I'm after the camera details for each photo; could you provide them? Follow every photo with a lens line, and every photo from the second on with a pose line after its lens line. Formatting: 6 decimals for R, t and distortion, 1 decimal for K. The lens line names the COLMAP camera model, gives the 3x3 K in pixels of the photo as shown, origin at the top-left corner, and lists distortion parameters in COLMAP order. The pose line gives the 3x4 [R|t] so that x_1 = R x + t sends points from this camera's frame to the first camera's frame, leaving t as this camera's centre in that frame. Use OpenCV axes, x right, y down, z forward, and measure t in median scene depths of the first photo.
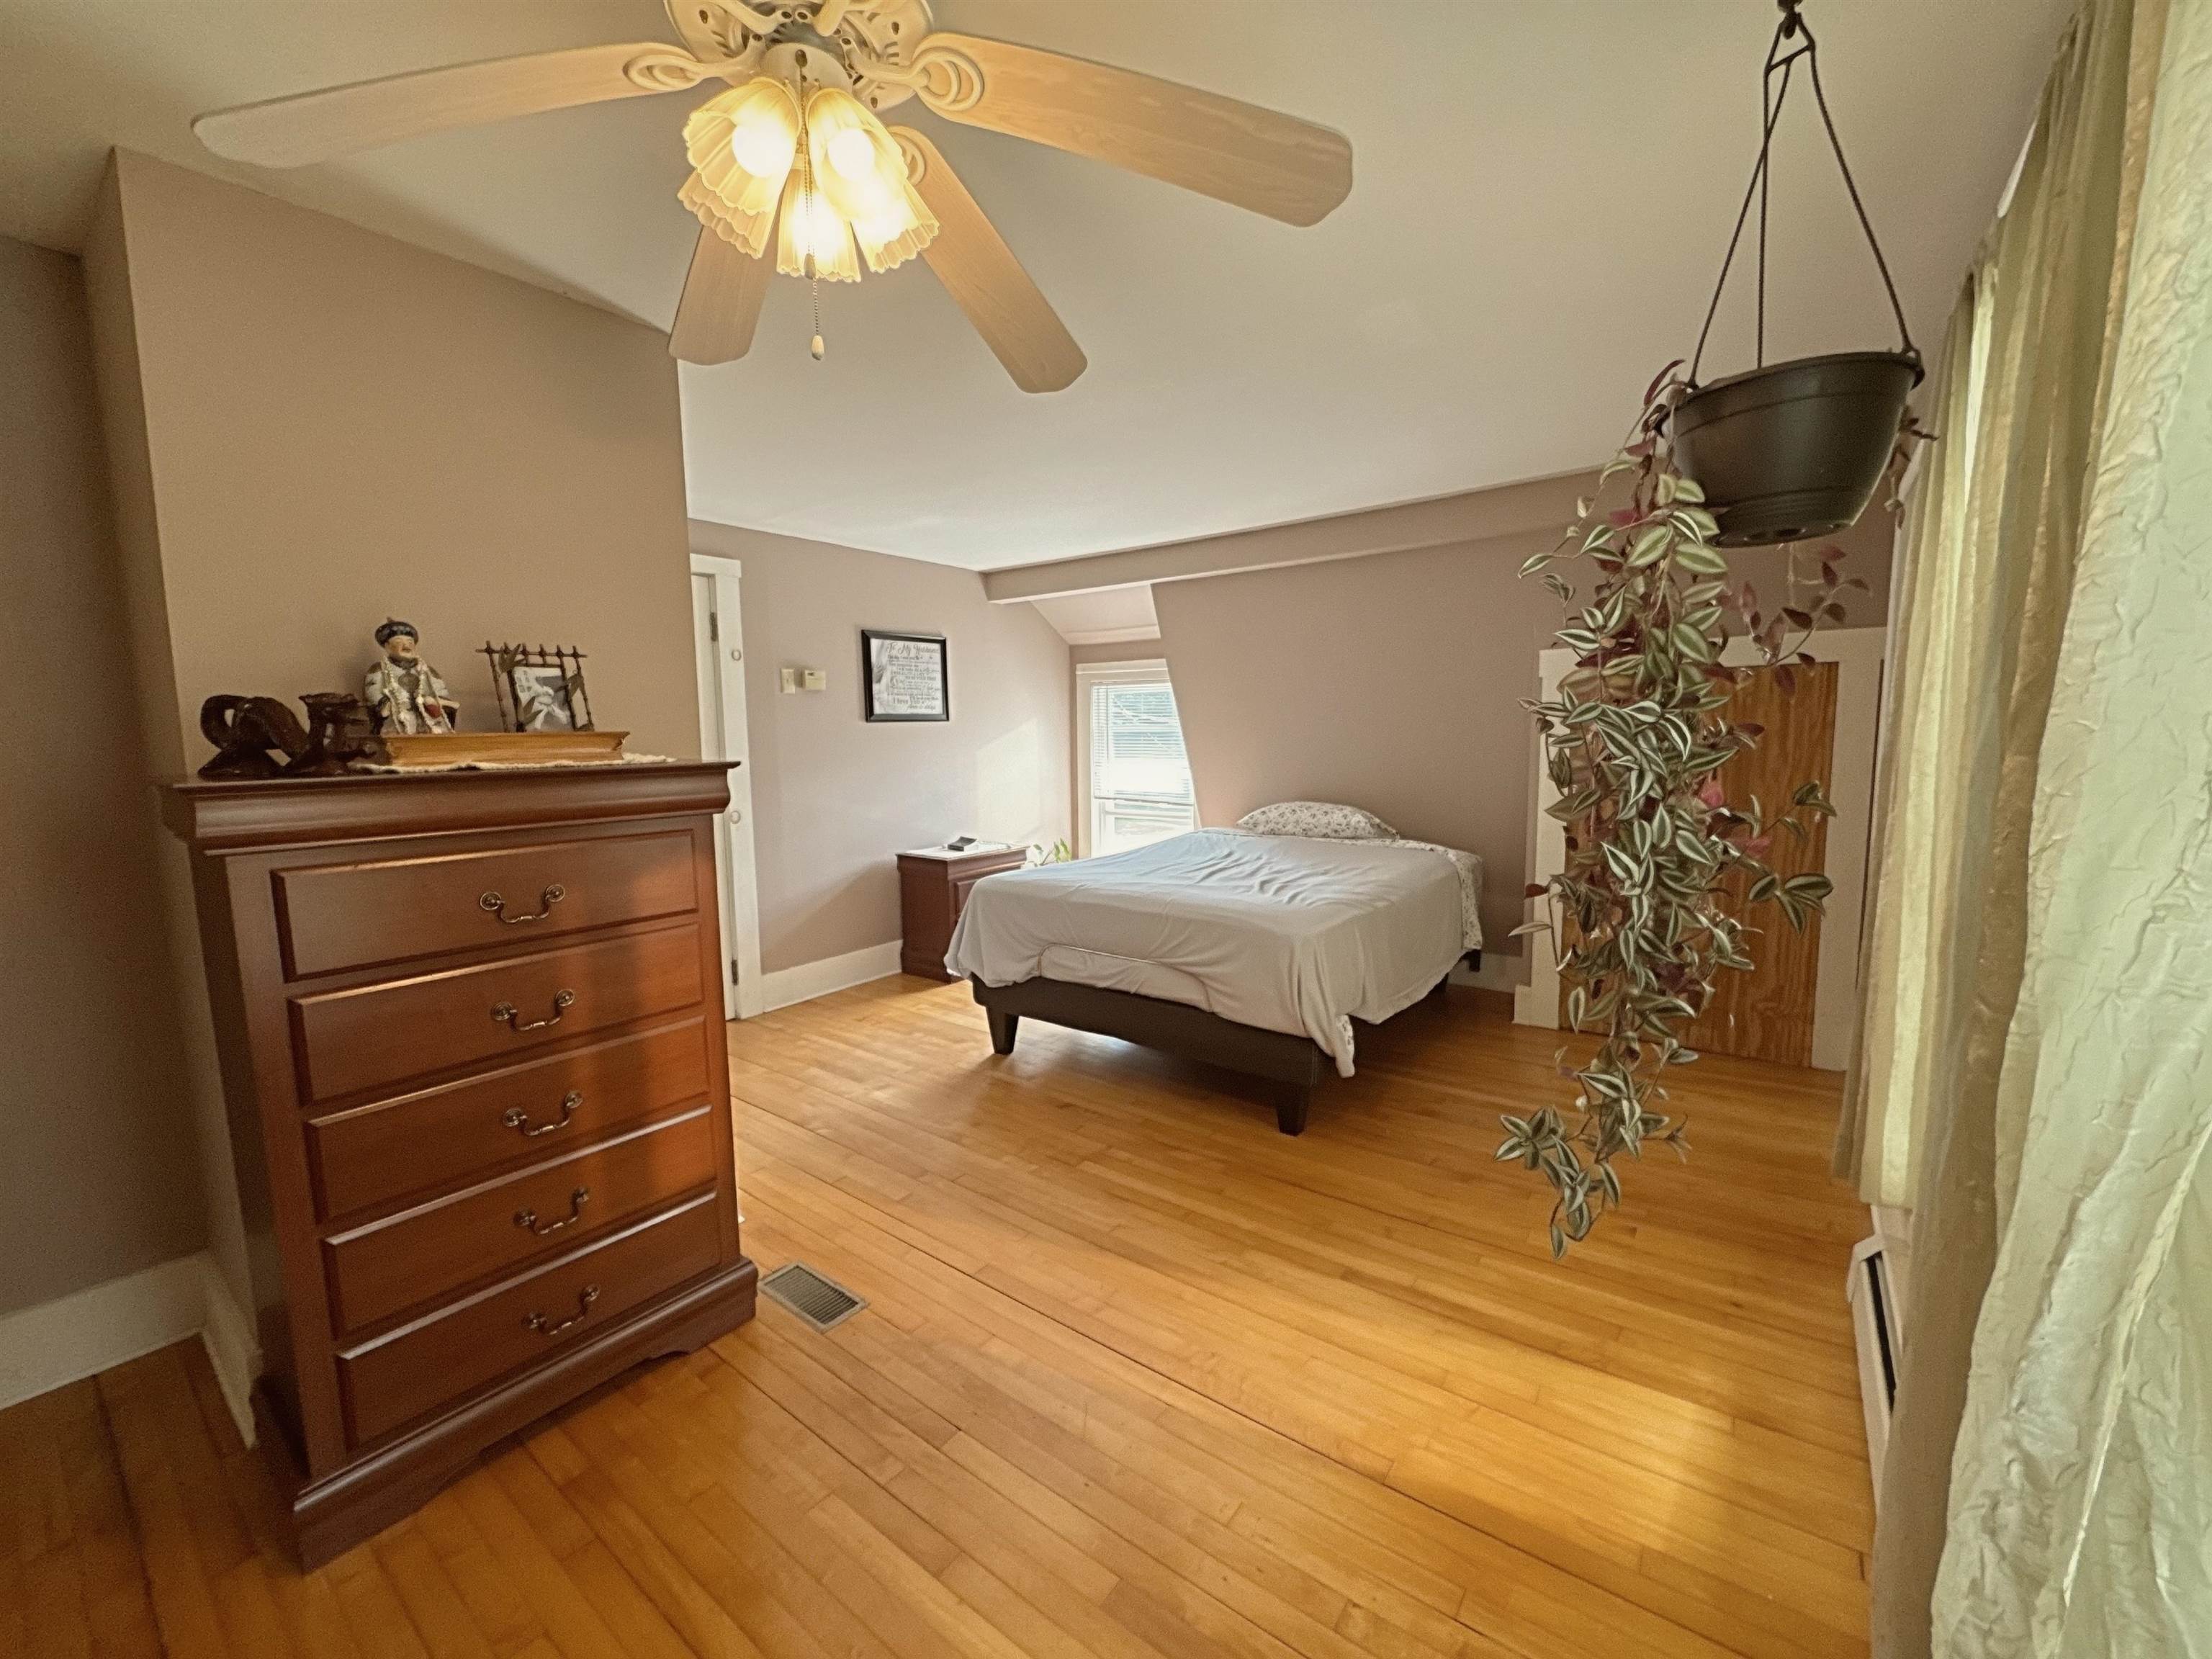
lens RADIAL K [[884.8, 0, 1106.0], [0, 884.8, 829.5], [0, 0, 1]] dist [0.000534, 0.000128]
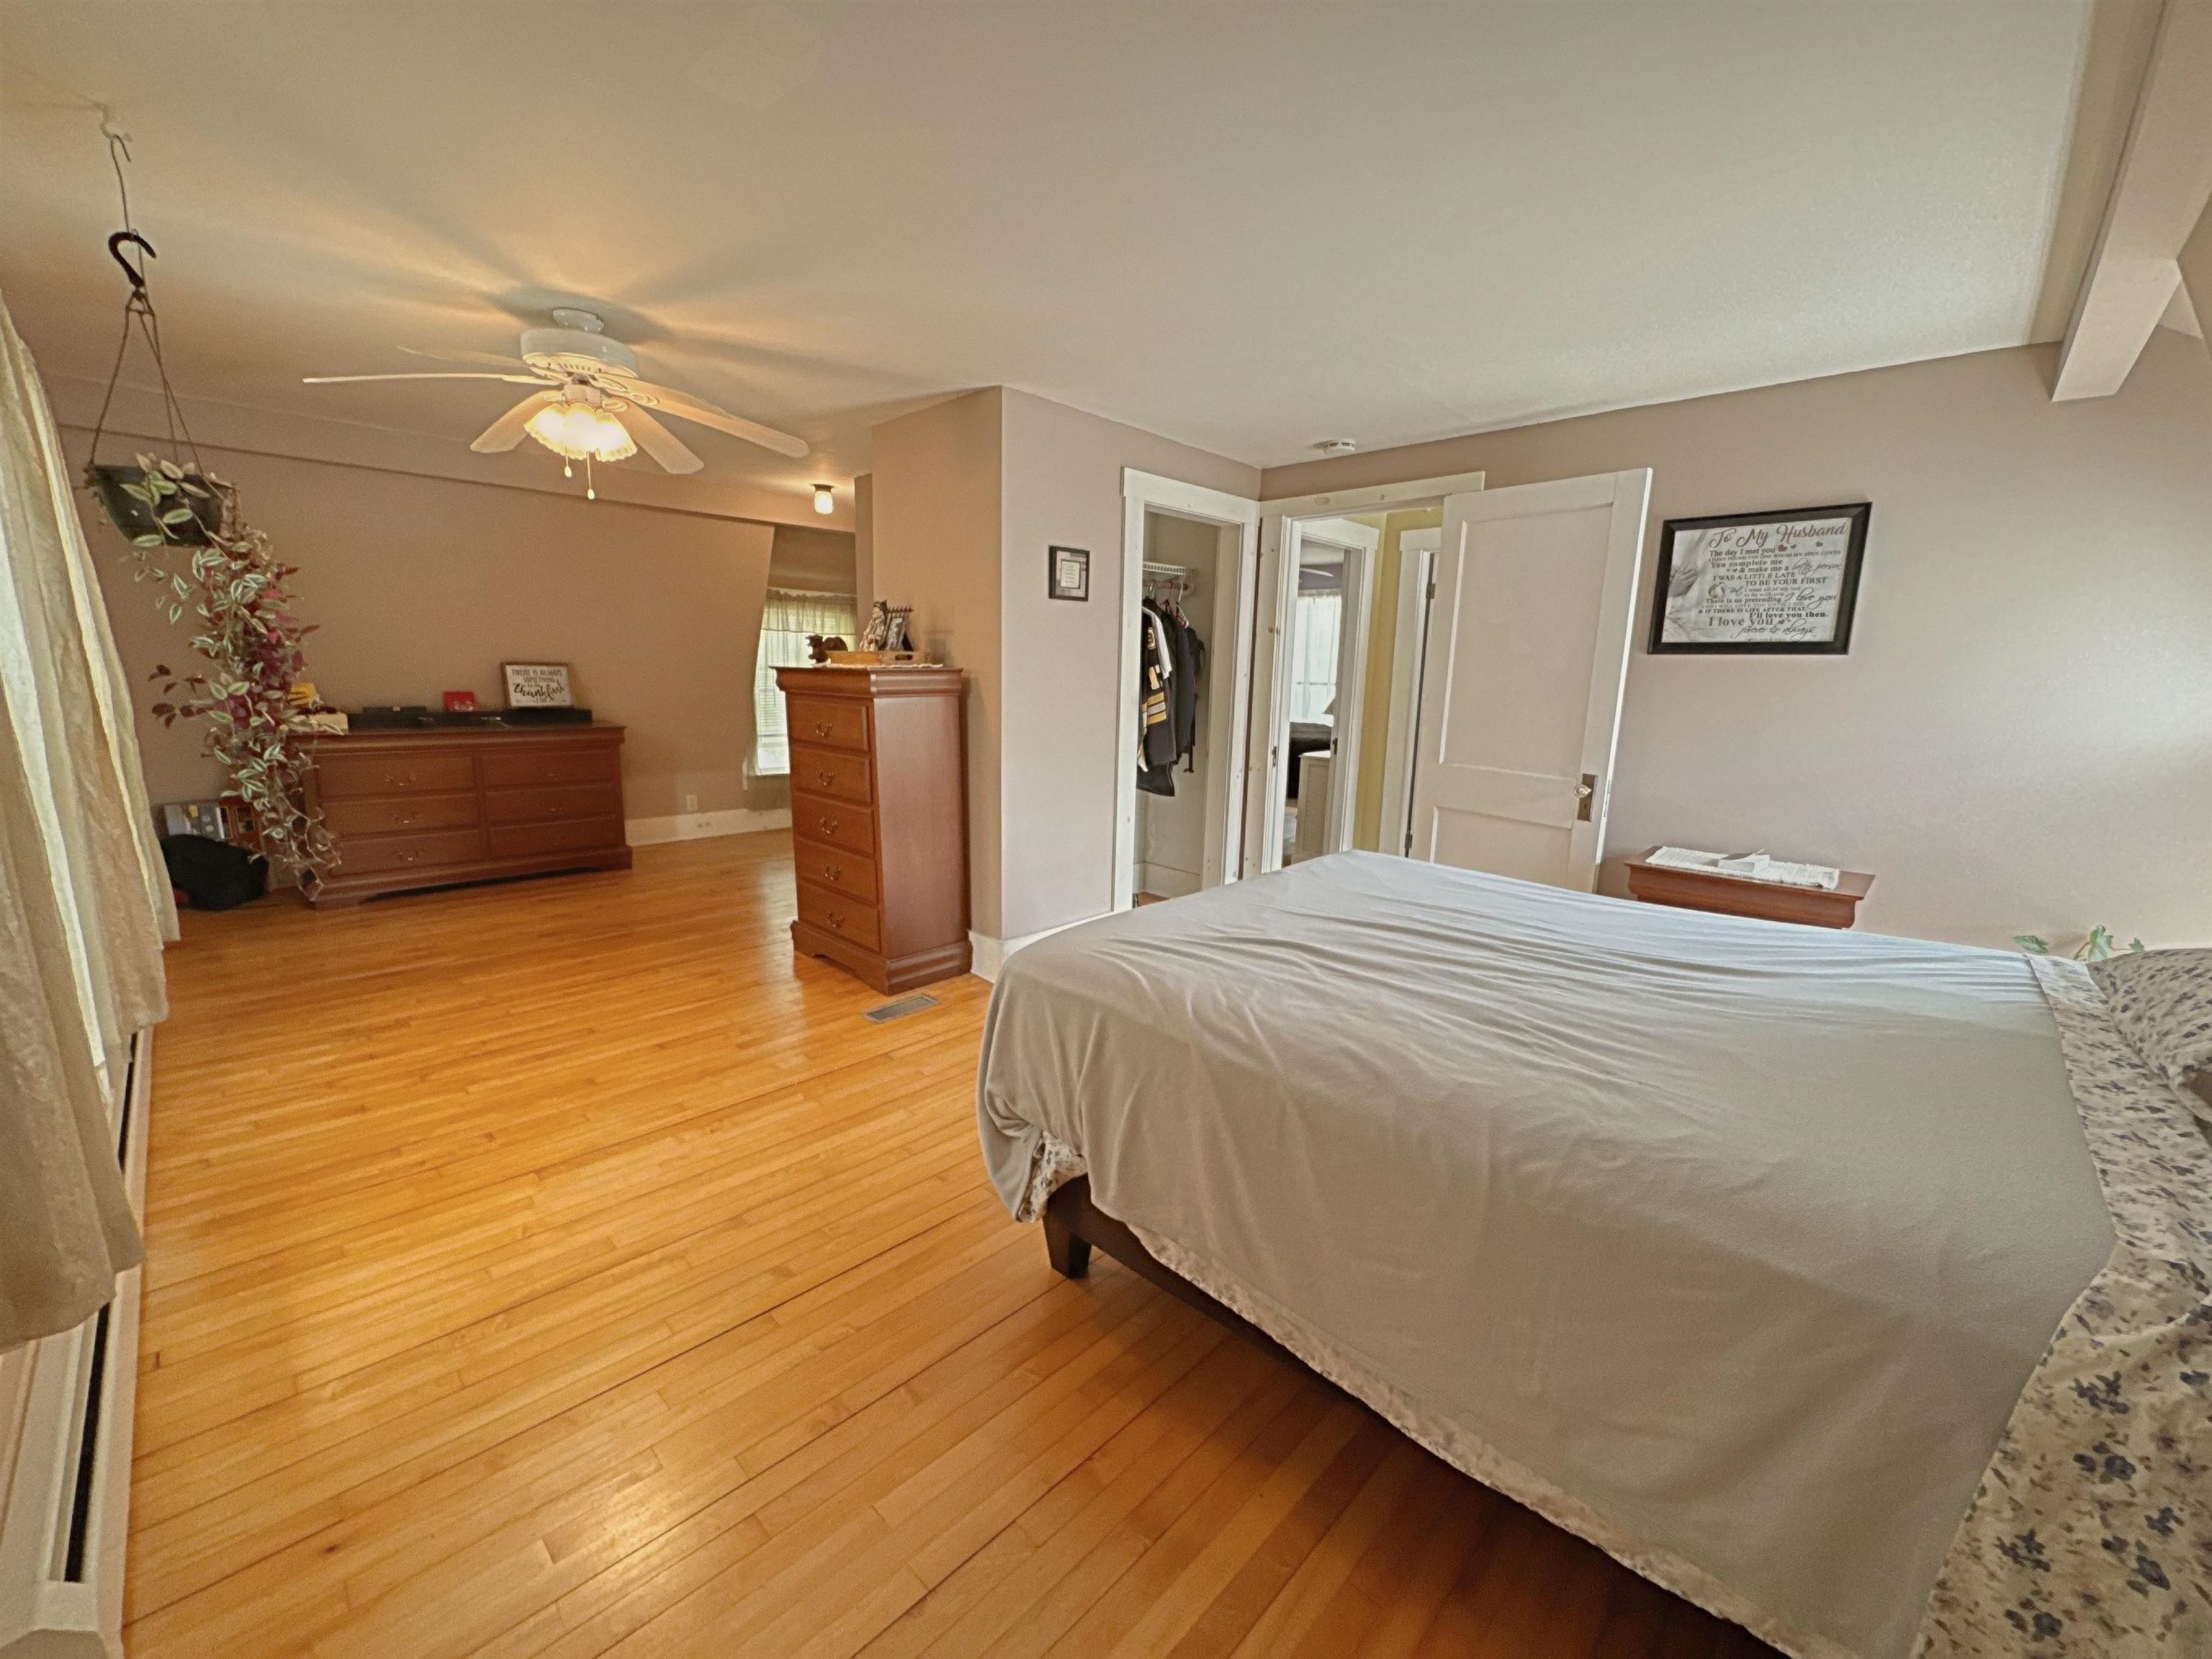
lens RADIAL K [[884.8, 0, 1106.0], [0, 884.8, 829.5], [0, 0, 1]] dist [0.000534, 0.000128]
pose [[-0.121112, 0.194100, -0.973477, 0.499076], [-0.129227, 0.969267, 0.209338, -0.076770], [0.984191, 0.151153, -0.092307, 0.655069]]
